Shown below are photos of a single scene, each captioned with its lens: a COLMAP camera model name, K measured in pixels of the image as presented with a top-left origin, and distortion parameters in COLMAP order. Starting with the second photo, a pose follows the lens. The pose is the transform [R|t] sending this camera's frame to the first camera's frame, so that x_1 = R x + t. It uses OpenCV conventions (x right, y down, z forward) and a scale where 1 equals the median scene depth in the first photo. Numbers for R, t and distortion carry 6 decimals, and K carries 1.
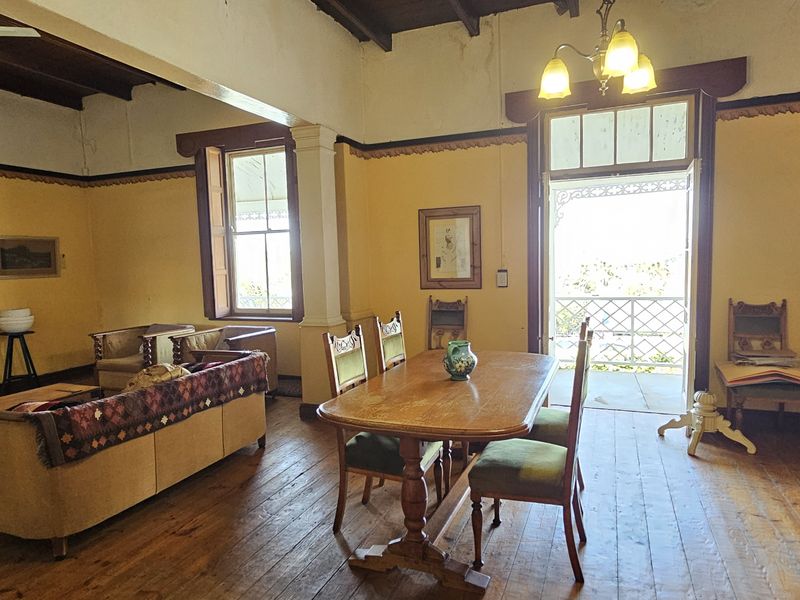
lens RADIAL K [[523.1, 0, 393.7], [0, 523.1, 304.3], [0, 0, 1]] dist [0.000462, -0.000800]
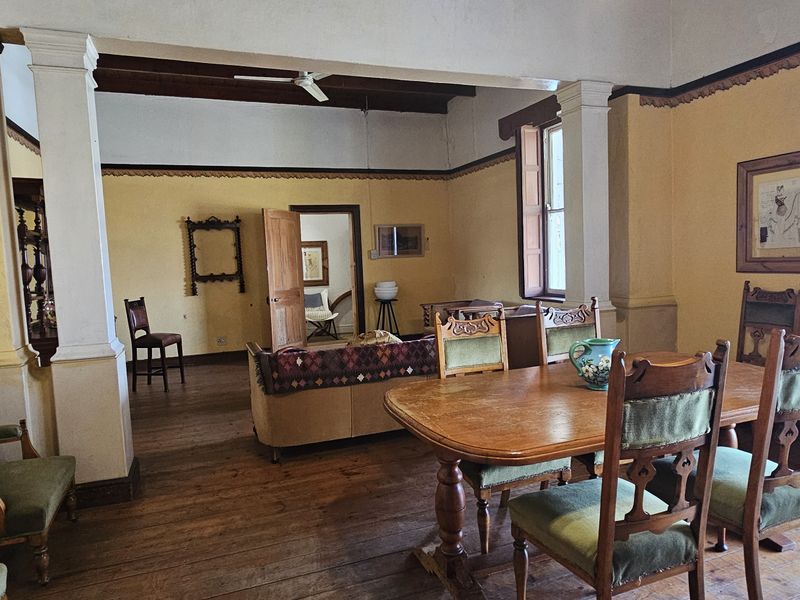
lens RADIAL K [[523.1, 0, 393.7], [0, 523.1, 304.3], [0, 0, 1]] dist [0.000462, -0.000800]
pose [[0.679075, 0.065674, -0.731126, 0.412988], [-0.039164, 0.997813, 0.053254, -0.006746], [0.733024, -0.007530, 0.680161, 0.232681]]
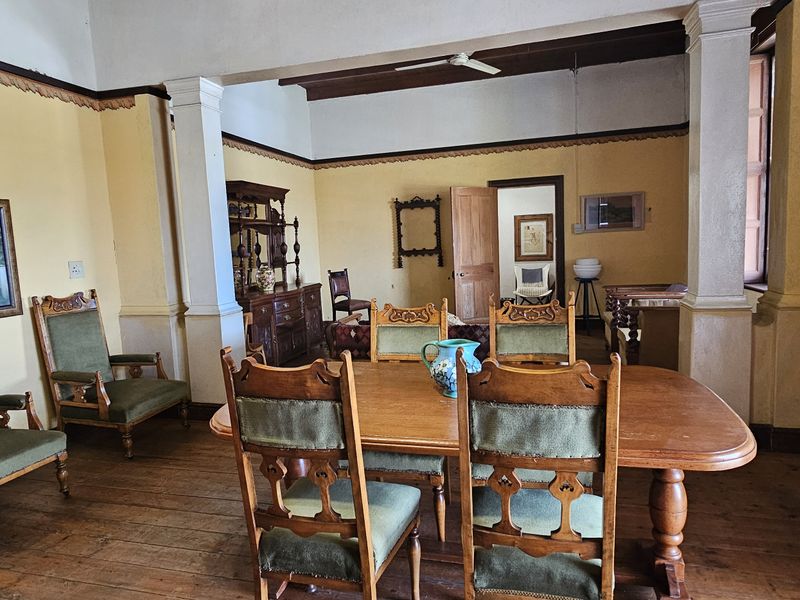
lens RADIAL K [[523.1, 0, 393.7], [0, 523.1, 304.3], [0, 0, 1]] dist [0.000462, -0.000800]
pose [[0.126621, 0.139479, -0.982096, 0.676161], [-0.037063, 0.990039, 0.135829, -0.055706], [0.991259, 0.019200, 0.130529, 0.725010]]
